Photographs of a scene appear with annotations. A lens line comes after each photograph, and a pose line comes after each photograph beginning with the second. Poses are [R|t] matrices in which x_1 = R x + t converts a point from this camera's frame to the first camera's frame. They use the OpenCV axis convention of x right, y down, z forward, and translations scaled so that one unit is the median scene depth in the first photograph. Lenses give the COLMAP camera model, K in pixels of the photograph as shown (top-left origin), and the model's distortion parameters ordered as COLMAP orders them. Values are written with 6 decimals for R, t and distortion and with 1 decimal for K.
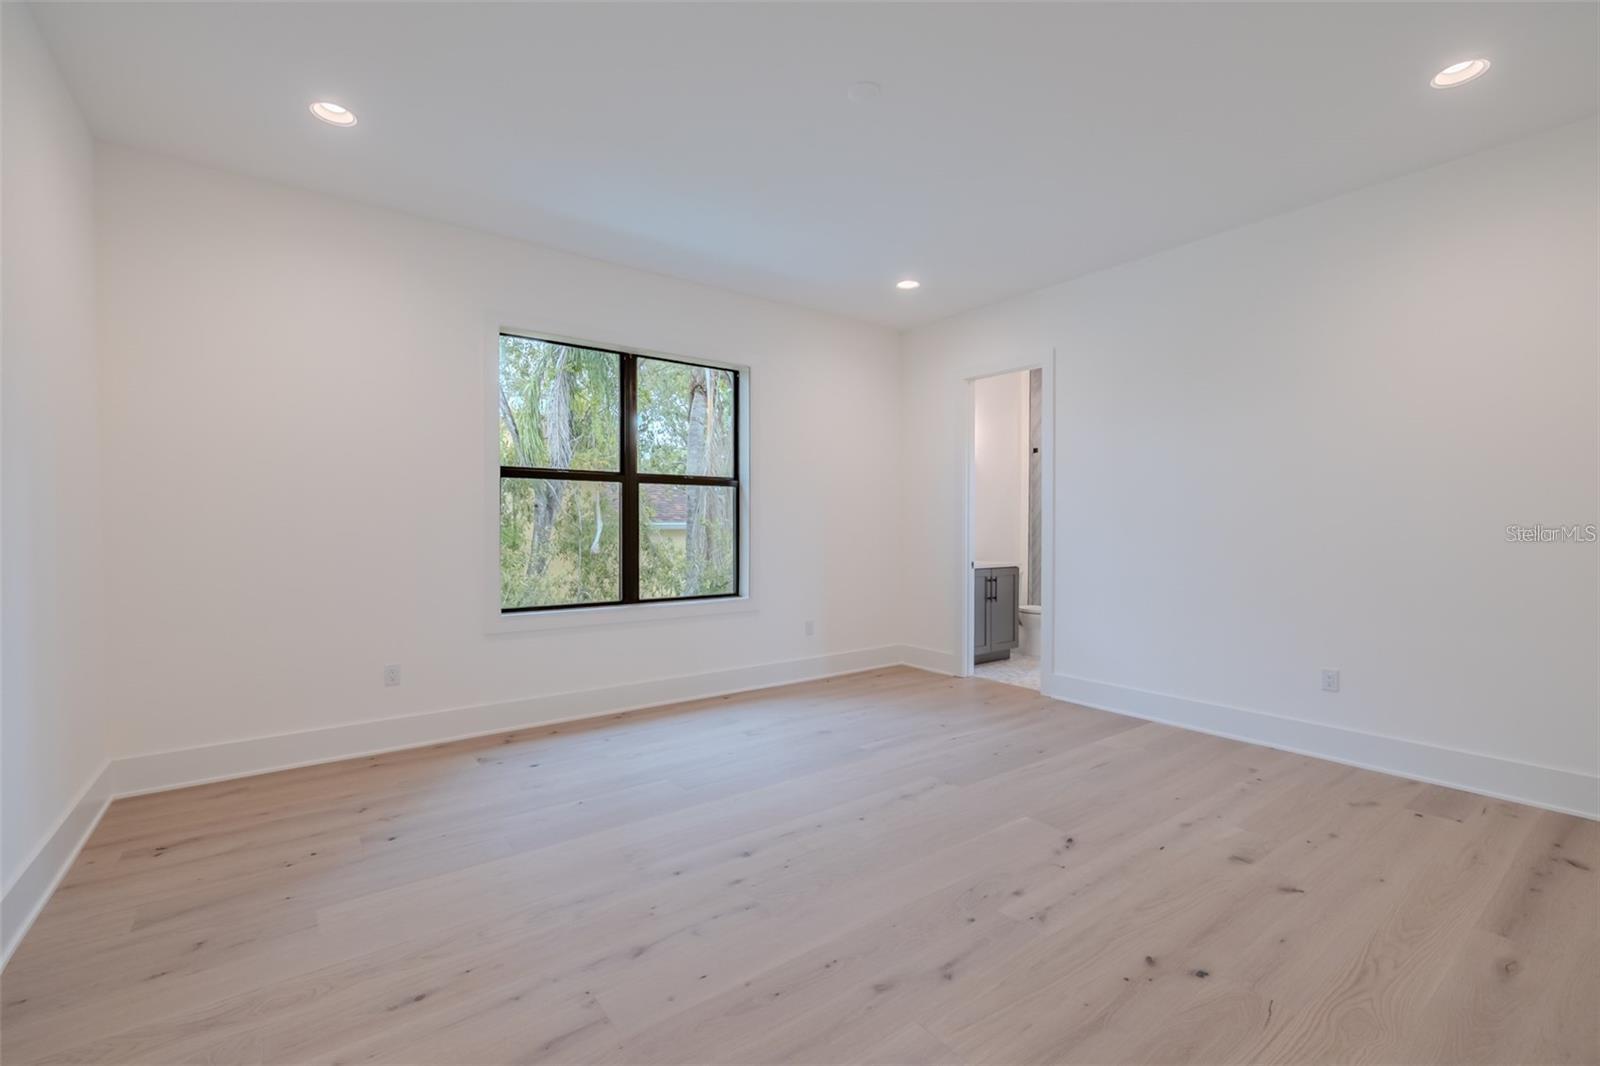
lens RADIAL K [[672.0, 0, 799.0], [0, 672.0, 527.2], [0, 0, 1]] dist [0.000505, -0.000079]
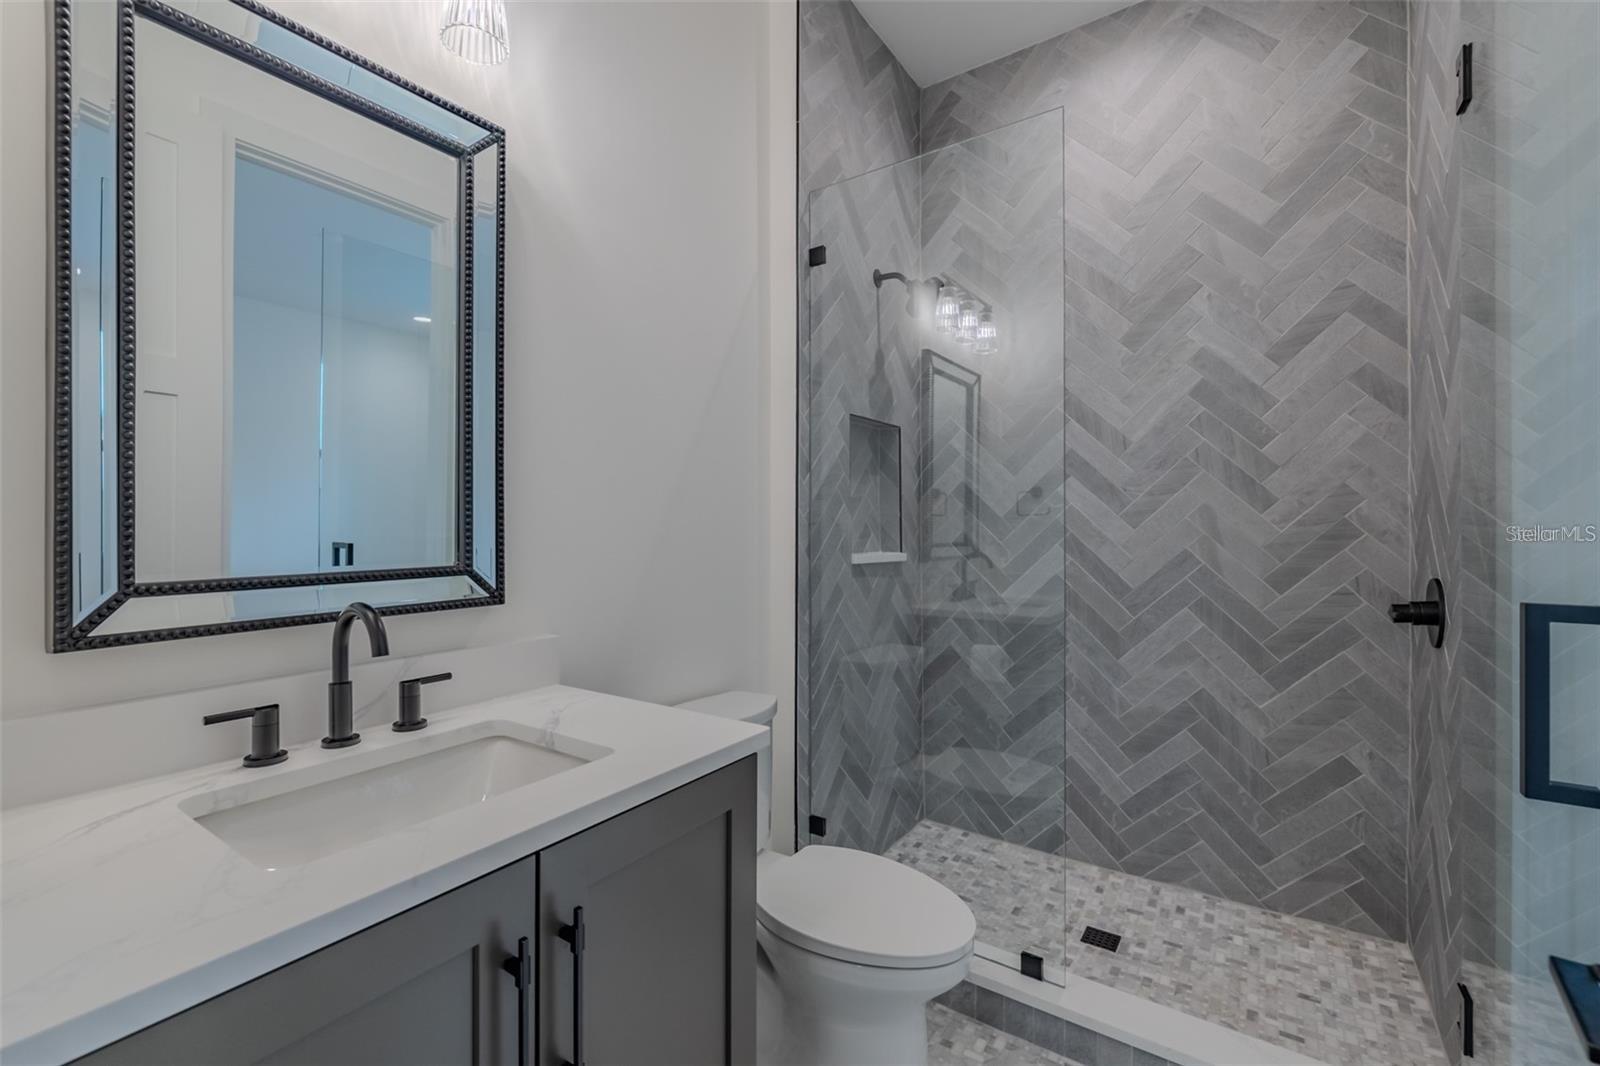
lens RADIAL K [[700.1, 0, 780.0], [0, 700.1, 527.4], [0, 0, 1]] dist [-0.004902, -0.000324]
pose [[0.946567, -0.001422, 0.322505, 0.543223], [0.000888, 0.999998, 0.001803, 0.002439], [-0.322507, -0.001420, 0.946566, 1.630292]]
